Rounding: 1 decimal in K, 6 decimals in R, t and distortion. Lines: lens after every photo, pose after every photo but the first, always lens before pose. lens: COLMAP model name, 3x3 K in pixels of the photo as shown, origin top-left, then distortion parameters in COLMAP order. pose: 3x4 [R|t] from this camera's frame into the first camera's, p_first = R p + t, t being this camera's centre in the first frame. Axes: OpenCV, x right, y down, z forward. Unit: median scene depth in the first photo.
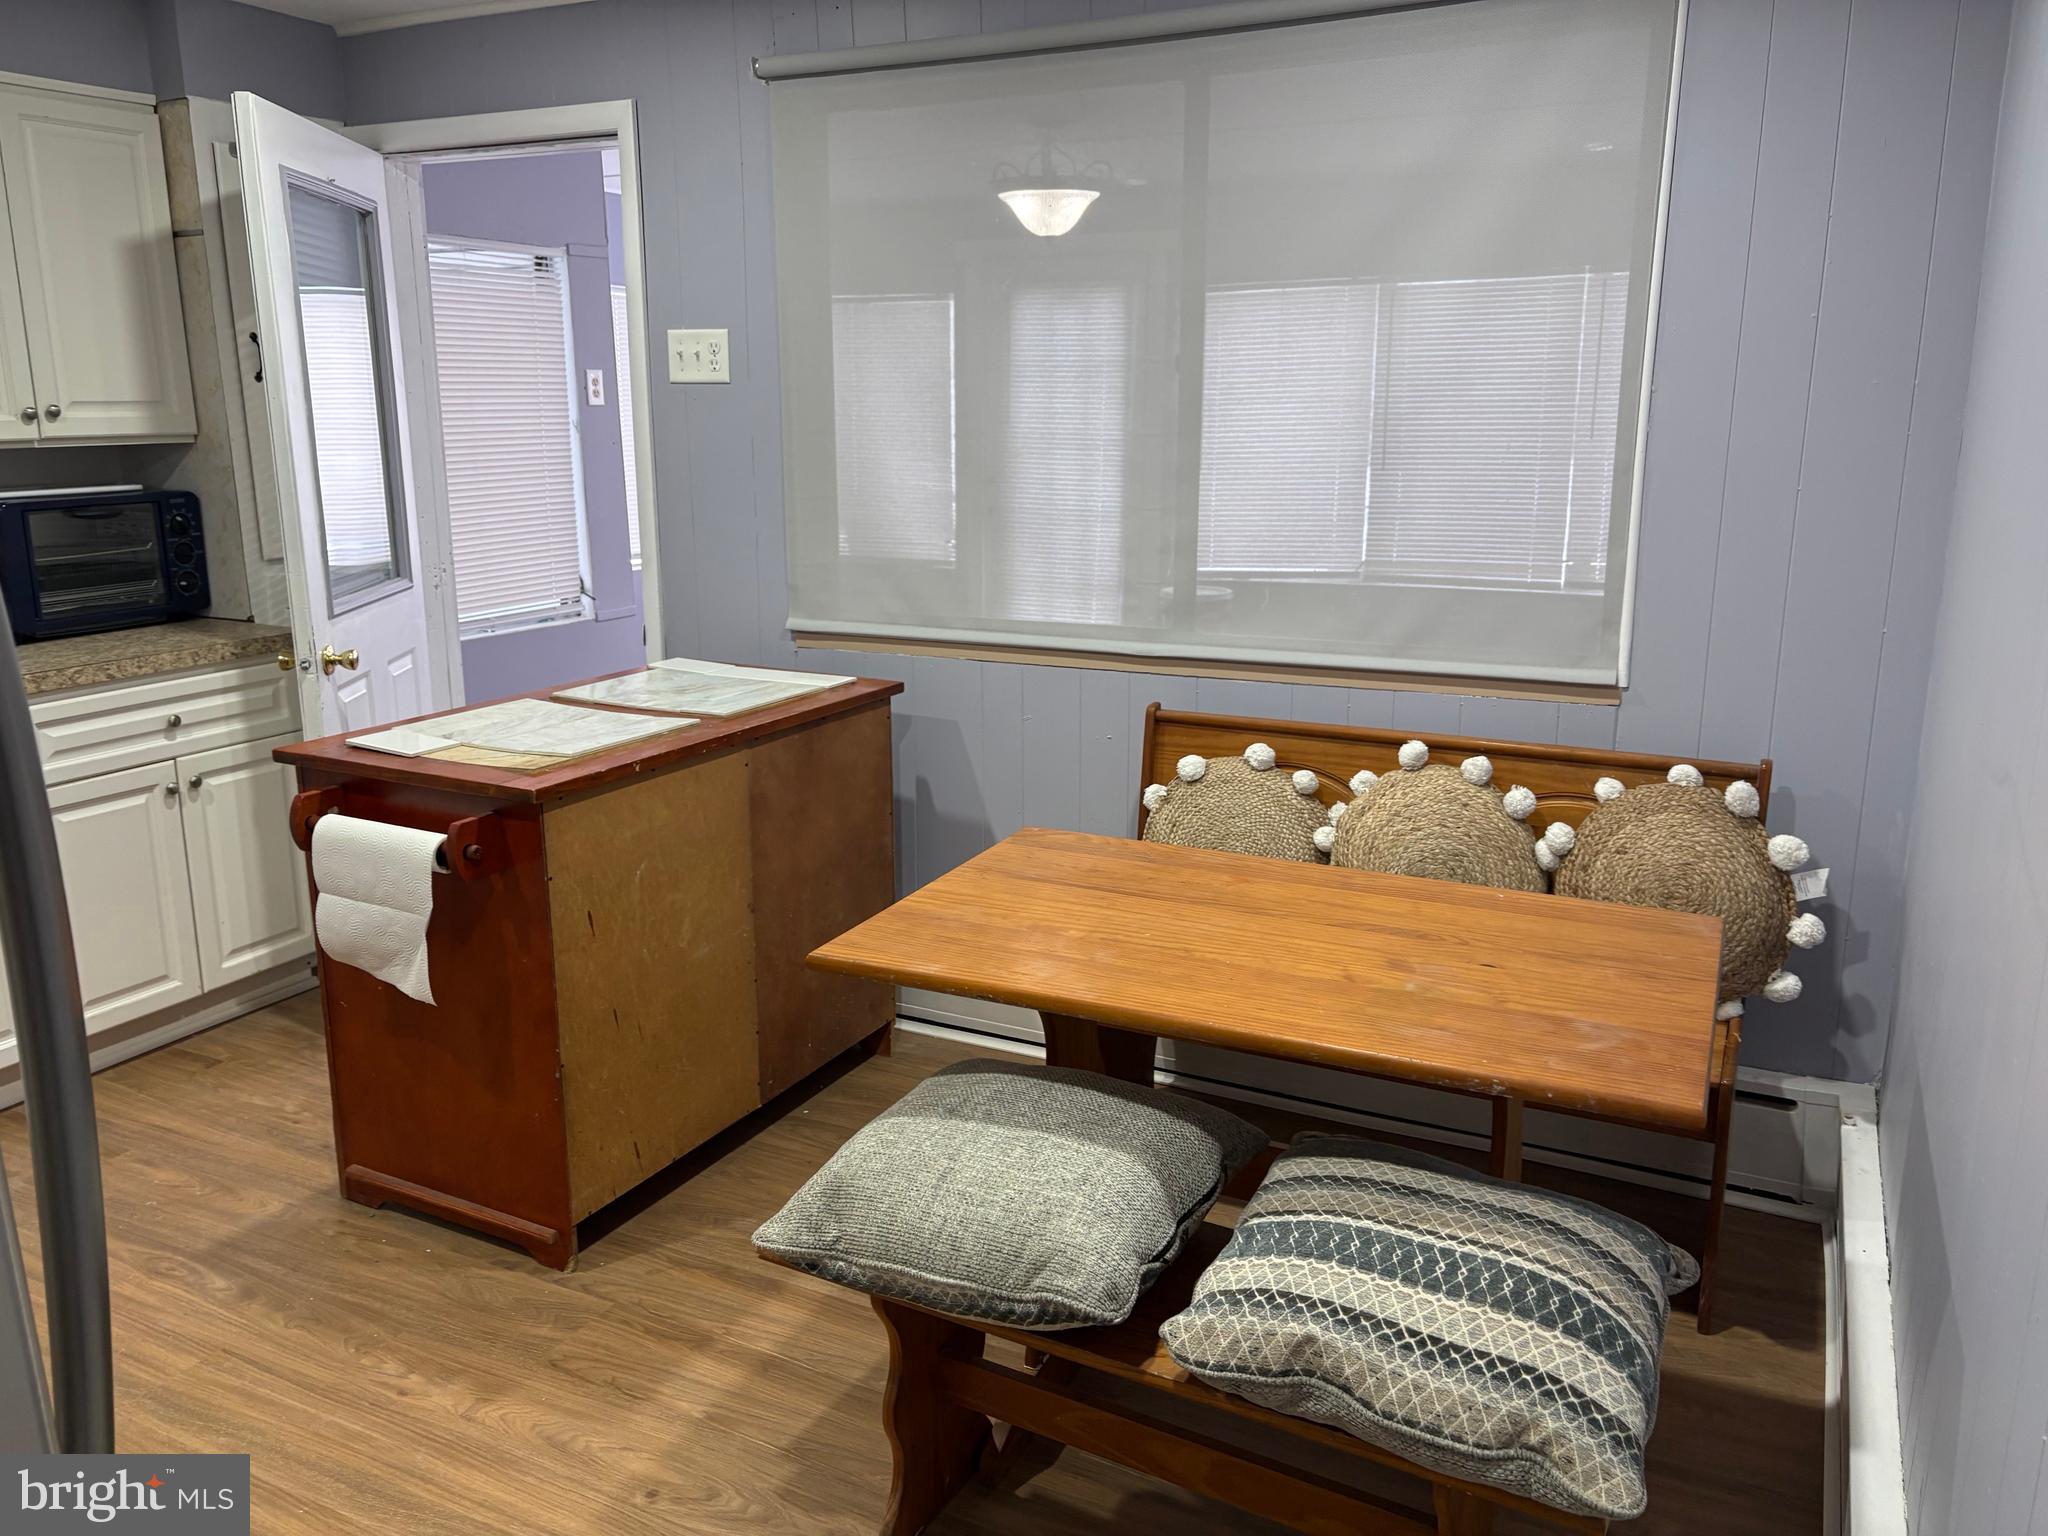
lens RADIAL K [[1549.6, 0, 1024.0], [0, 1549.6, 768.0], [0, 0, 1]] dist [0.001251, 0.001578]
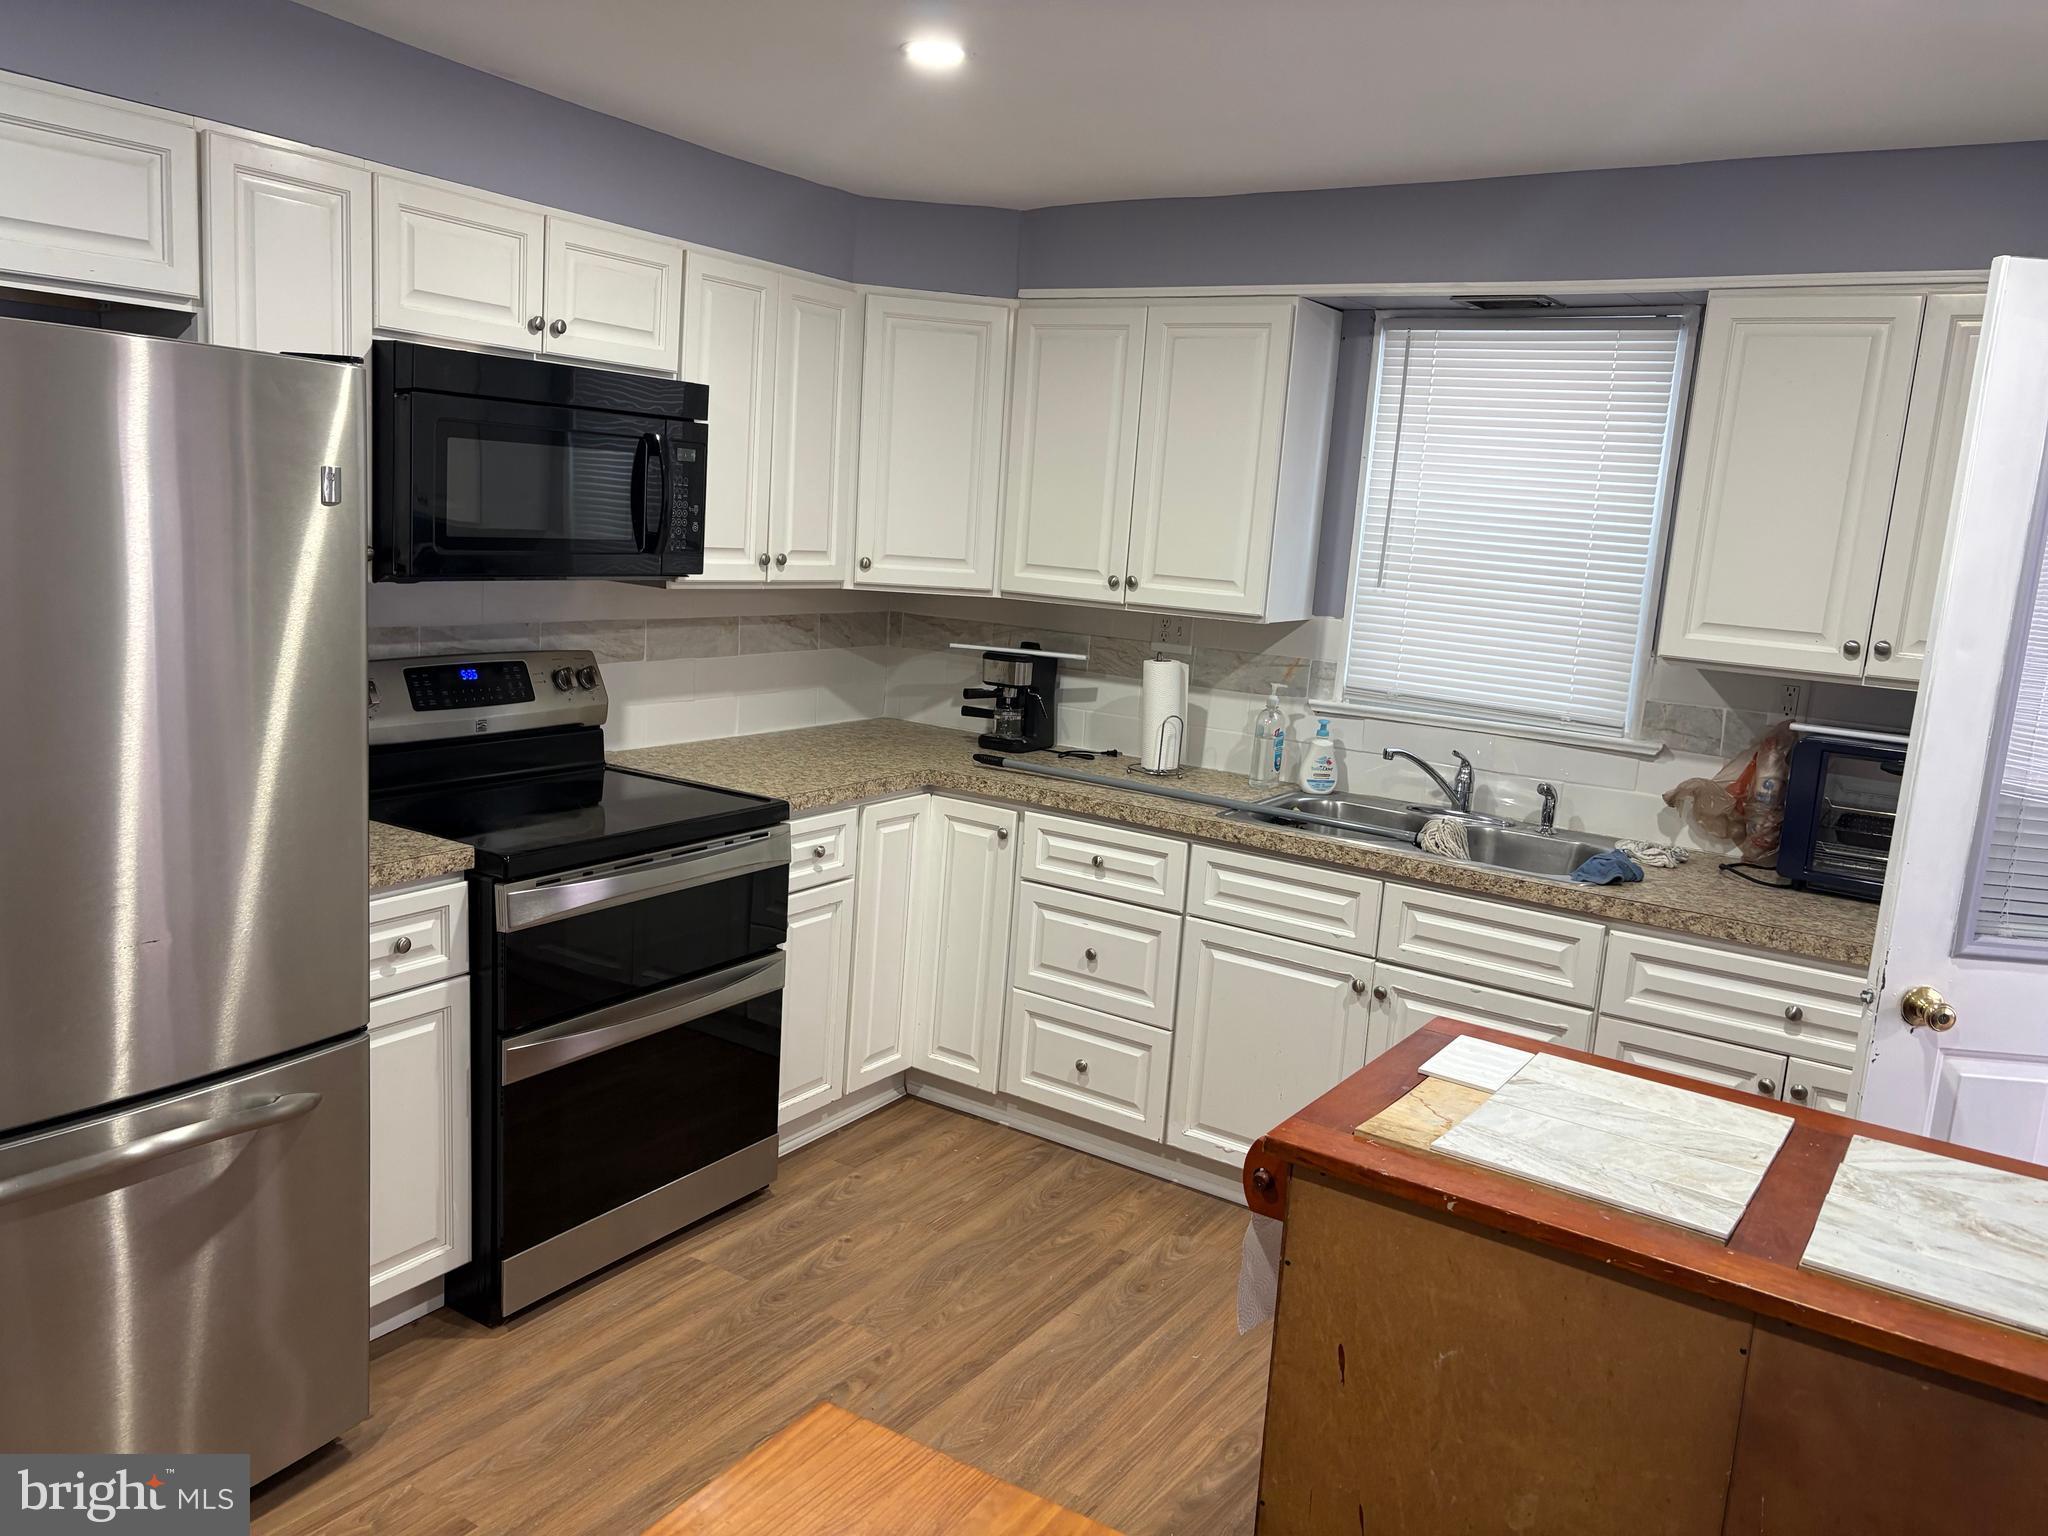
lens RADIAL K [[1549.6, 0, 1024.0], [0, 1549.6, 768.0], [0, 0, 1]] dist [0.001251, 0.001578]
pose [[-0.116509, 0.154479, -0.981102, 0.302926], [-0.304787, 0.934605, 0.183352, -0.185385], [0.945267, 0.320390, -0.061807, 0.638874]]
